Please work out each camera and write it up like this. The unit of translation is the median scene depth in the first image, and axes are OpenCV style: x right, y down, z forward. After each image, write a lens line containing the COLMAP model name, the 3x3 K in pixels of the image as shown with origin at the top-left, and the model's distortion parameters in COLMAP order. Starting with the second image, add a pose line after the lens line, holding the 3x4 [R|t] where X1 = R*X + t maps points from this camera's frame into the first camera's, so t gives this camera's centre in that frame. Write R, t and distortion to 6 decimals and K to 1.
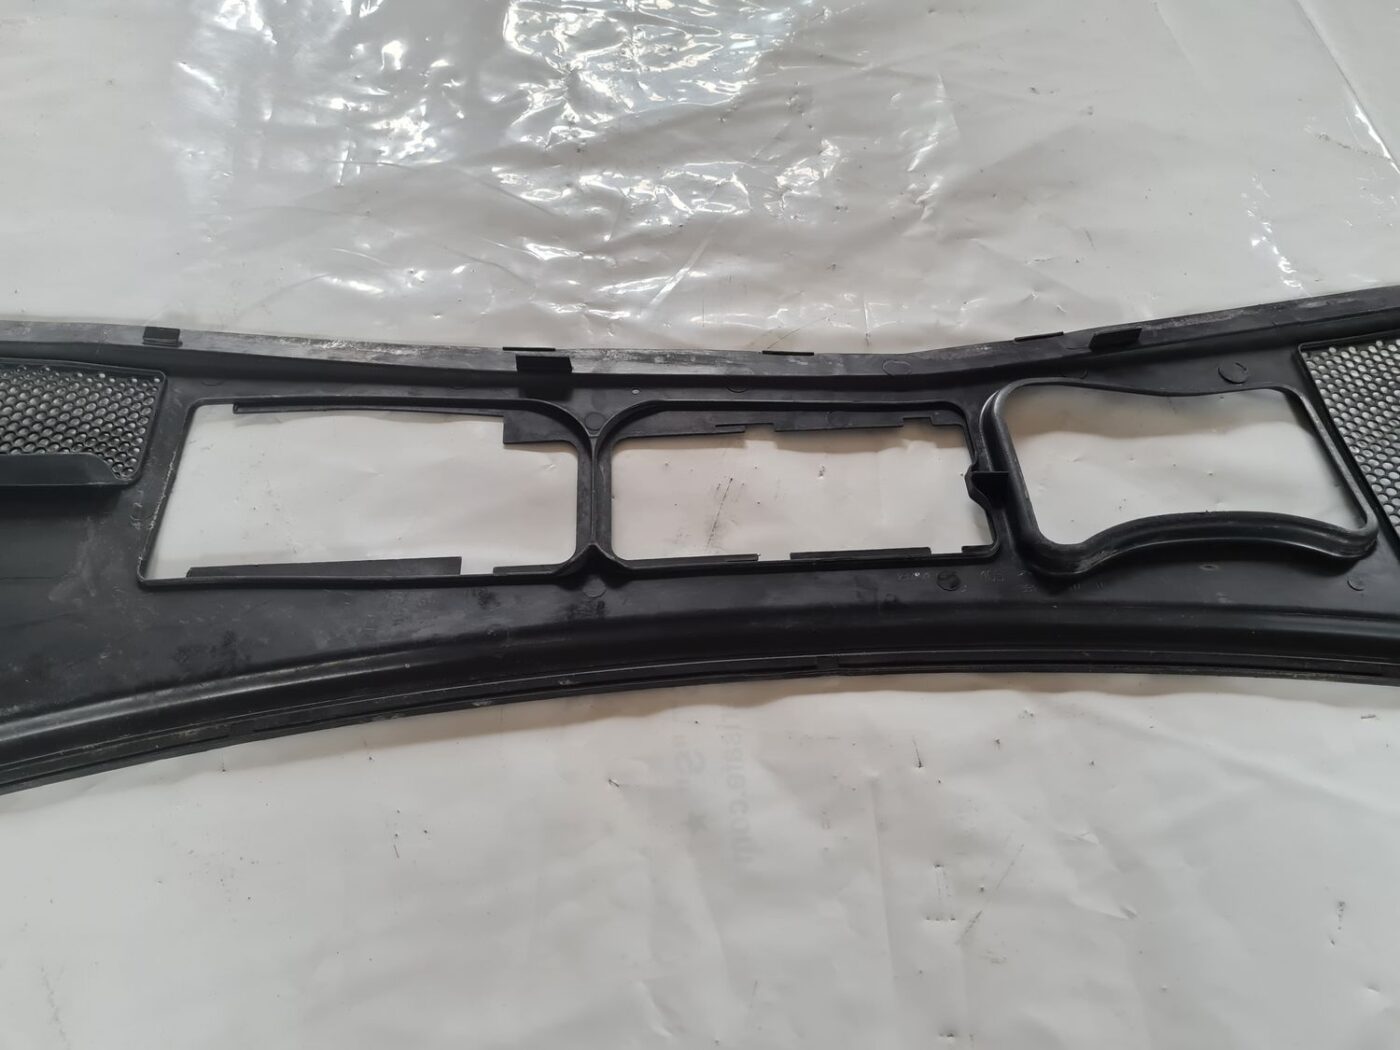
lens RADIAL K [[1059.8, 0, 700.0], [0, 1059.8, 504.1], [0, 0, 1]] dist [0.041084, -0.030616]
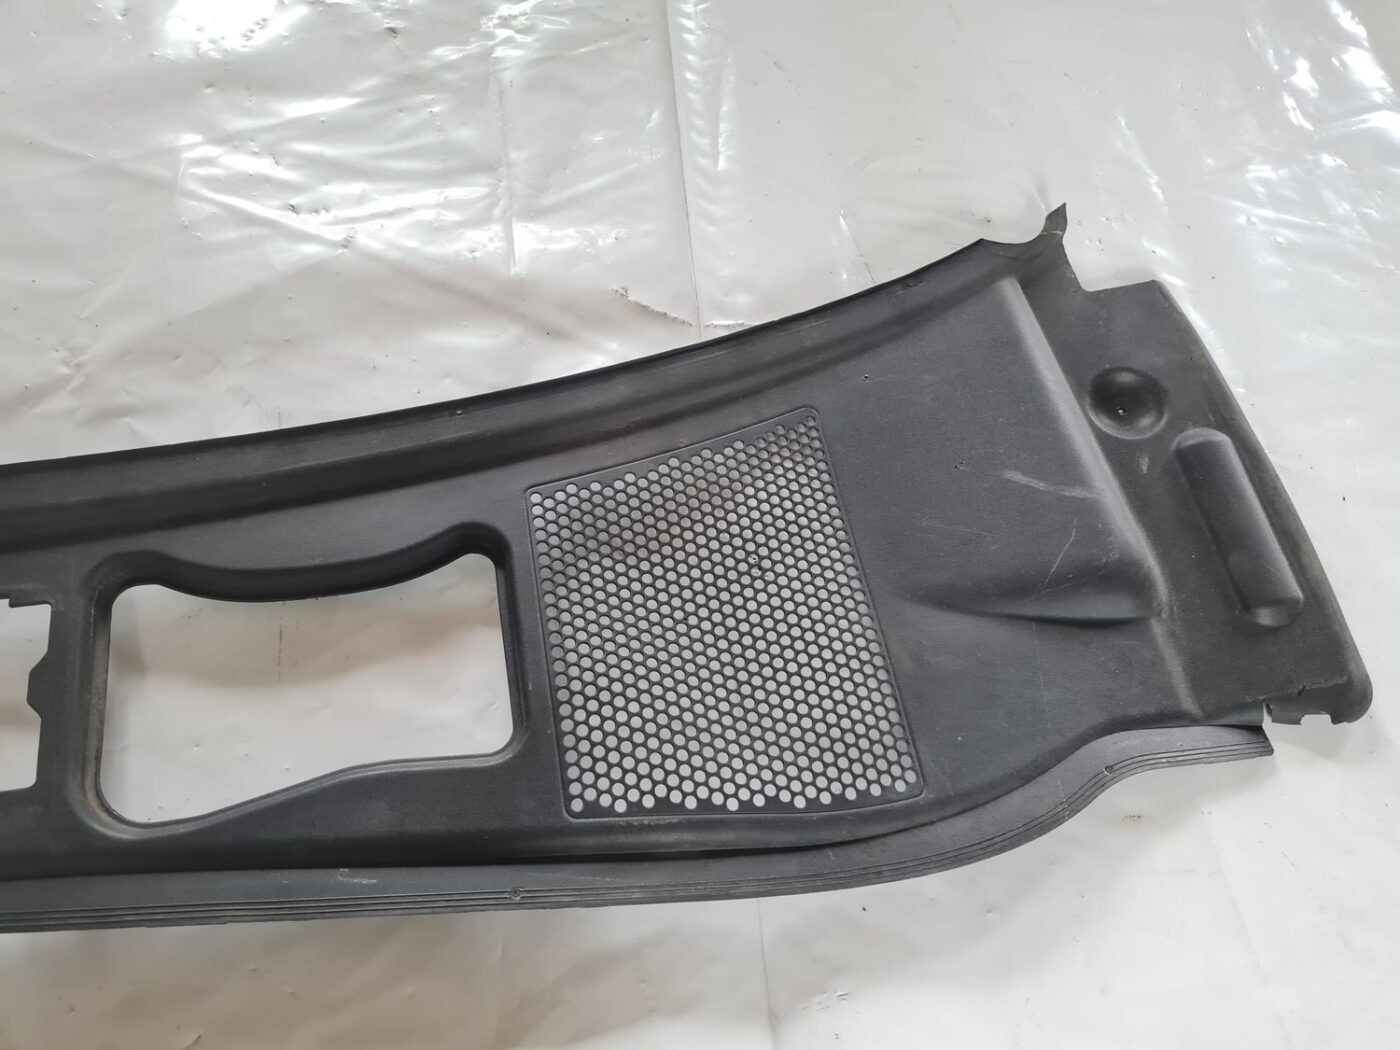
lens RADIAL K [[1059.8, 0, 700.0], [0, 1059.8, 504.1], [0, 0, 1]] dist [0.041084, -0.030616]
pose [[0.995415, 0.025157, 0.092279, 0.705236], [-0.033784, 0.995078, 0.093156, -0.314541], [-0.089481, -0.095847, 0.991366, 0.170850]]
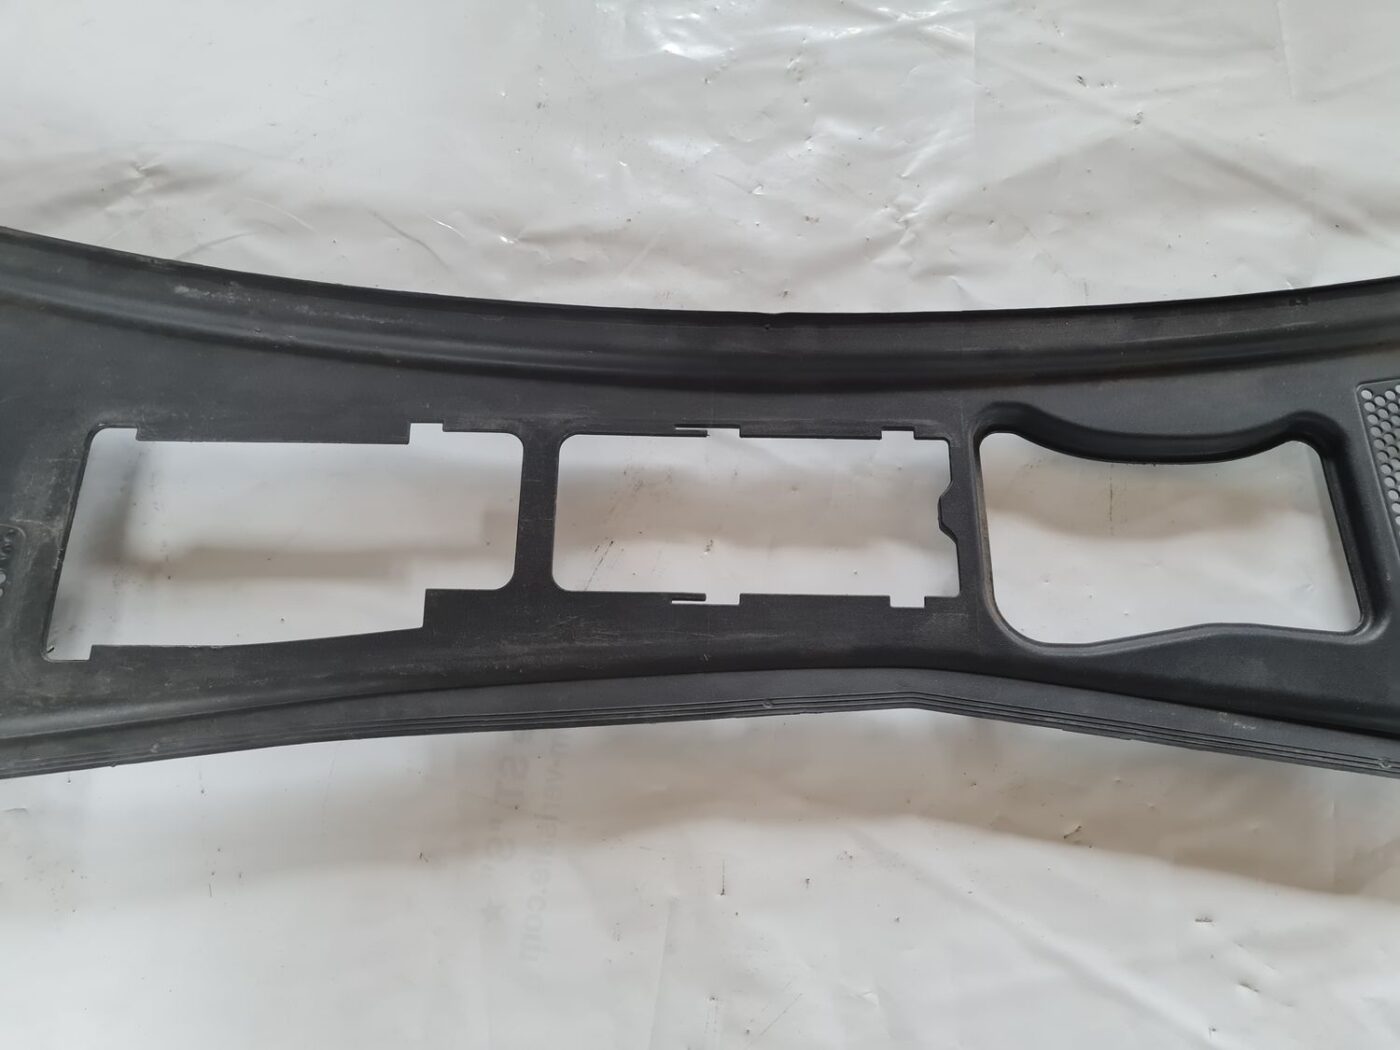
lens RADIAL K [[1059.8, 0, 700.0], [0, 1059.8, 504.1], [0, 0, 1]] dist [0.041084, -0.030616]
pose [[0.984060, 0.154356, -0.088315, 0.180383], [-0.130471, 0.964104, 0.231260, -0.279028], [0.120842, -0.216051, 0.968875, 0.086731]]
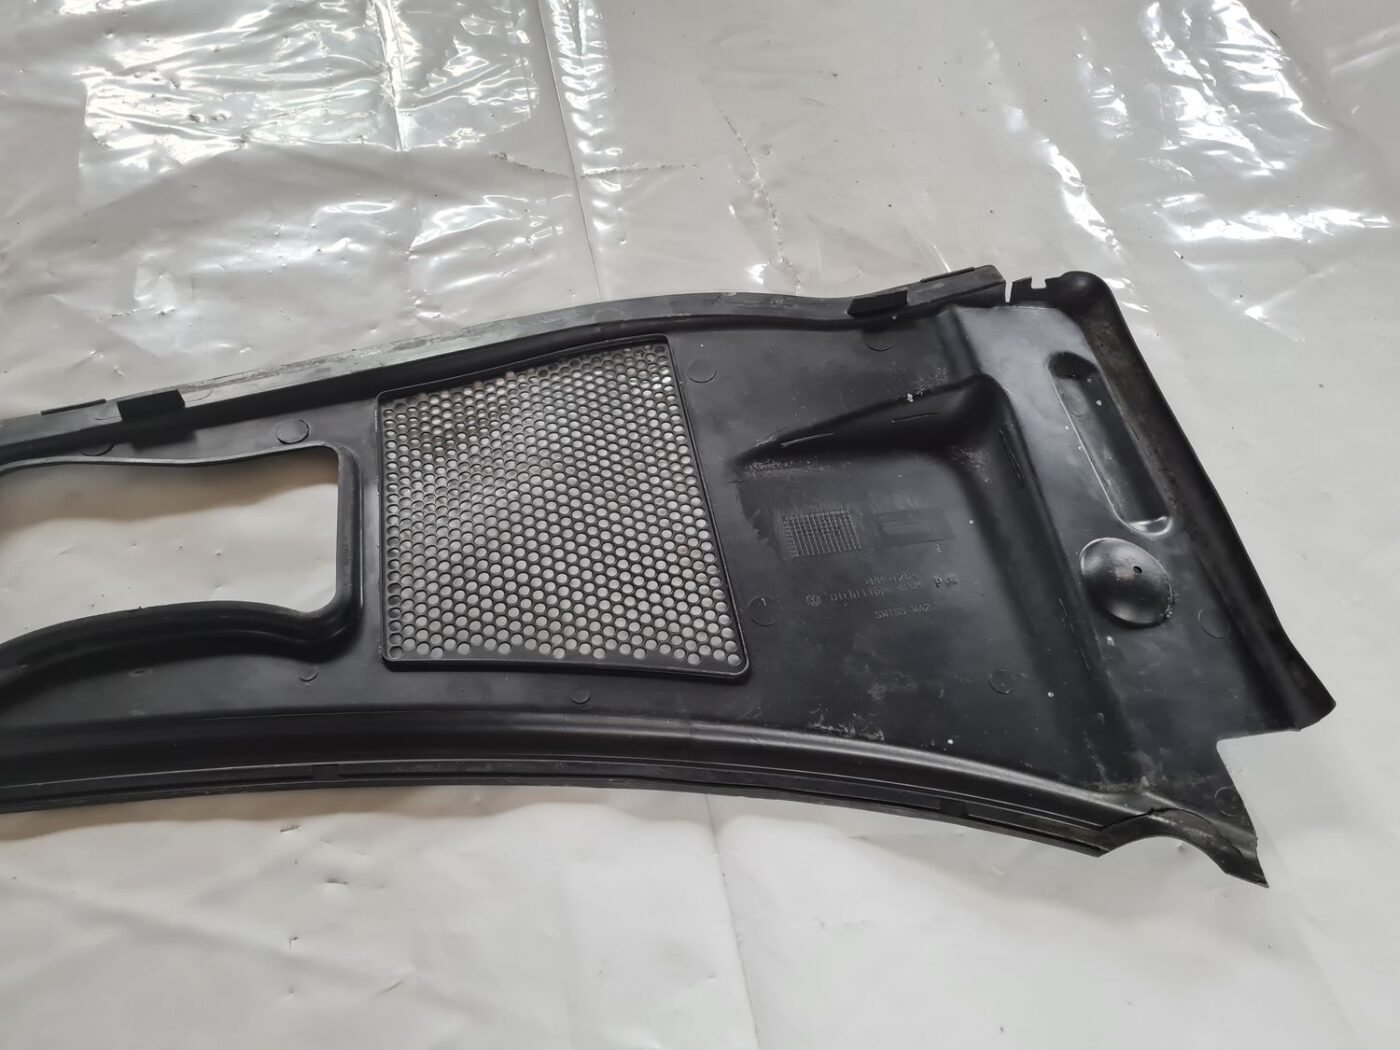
lens RADIAL K [[1059.8, 0, 700.0], [0, 1059.8, 504.1], [0, 0, 1]] dist [0.041084, -0.030616]
pose [[0.989697, -0.093008, 0.108856, 0.772520], [0.091820, 0.995649, 0.015882, -0.046967], [-0.109860, -0.005723, 0.993931, 0.066861]]
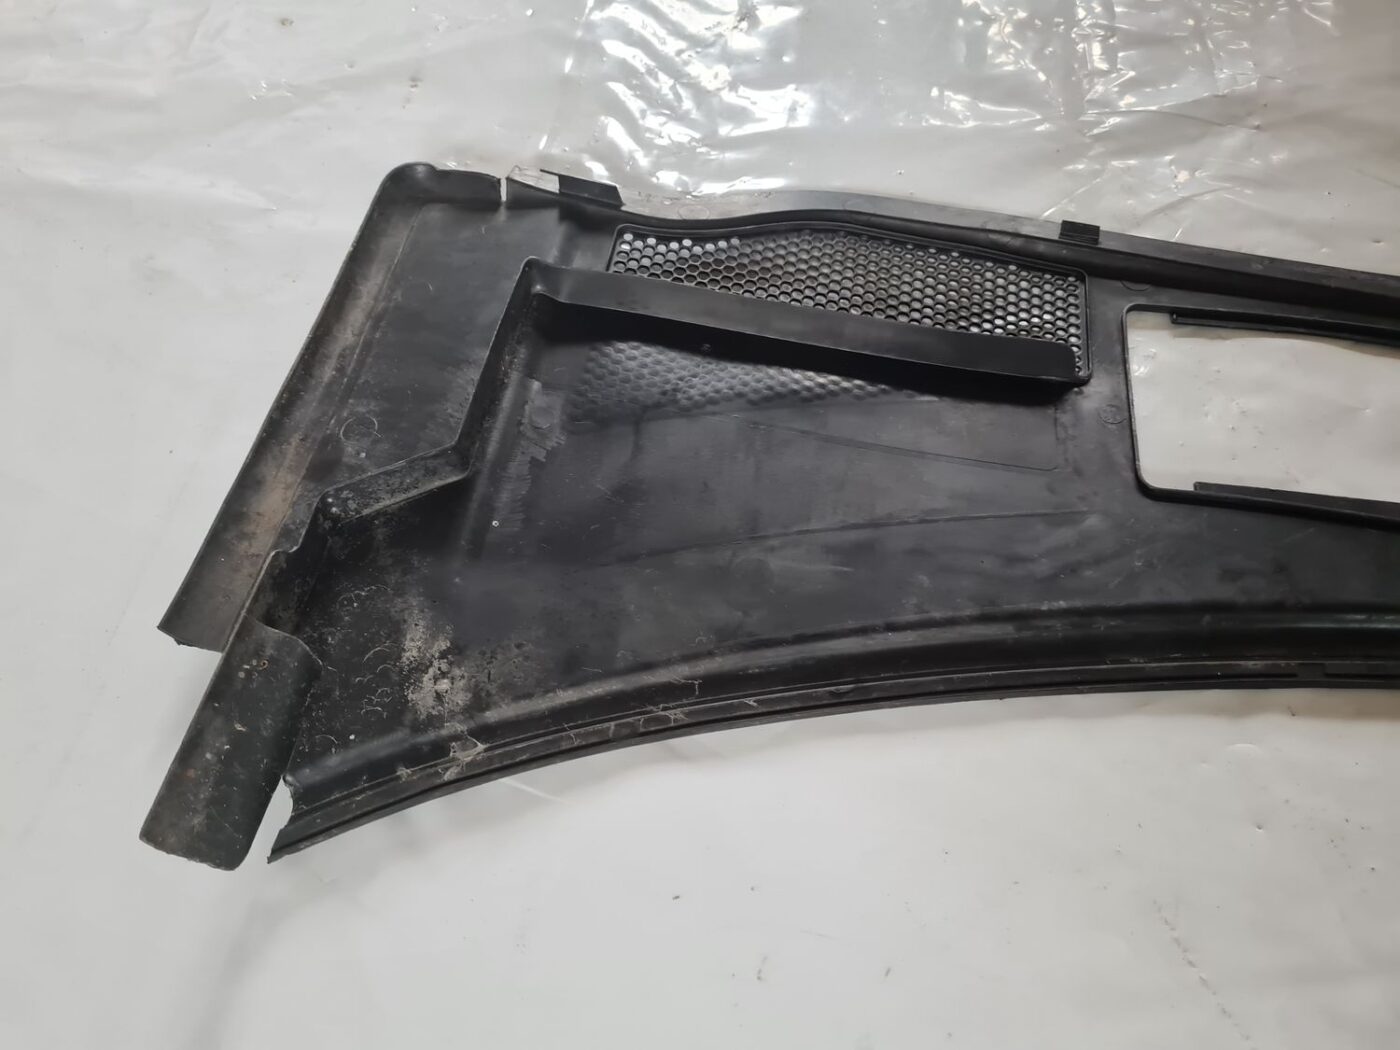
lens RADIAL K [[1059.8, 0, 700.0], [0, 1059.8, 504.1], [0, 0, 1]] dist [0.041084, -0.030616]
pose [[0.976016, 0.148913, -0.158798, -0.655859], [-0.150319, 0.988632, 0.003189, 0.122586], [0.157468, 0.020758, 0.987306, 0.049265]]
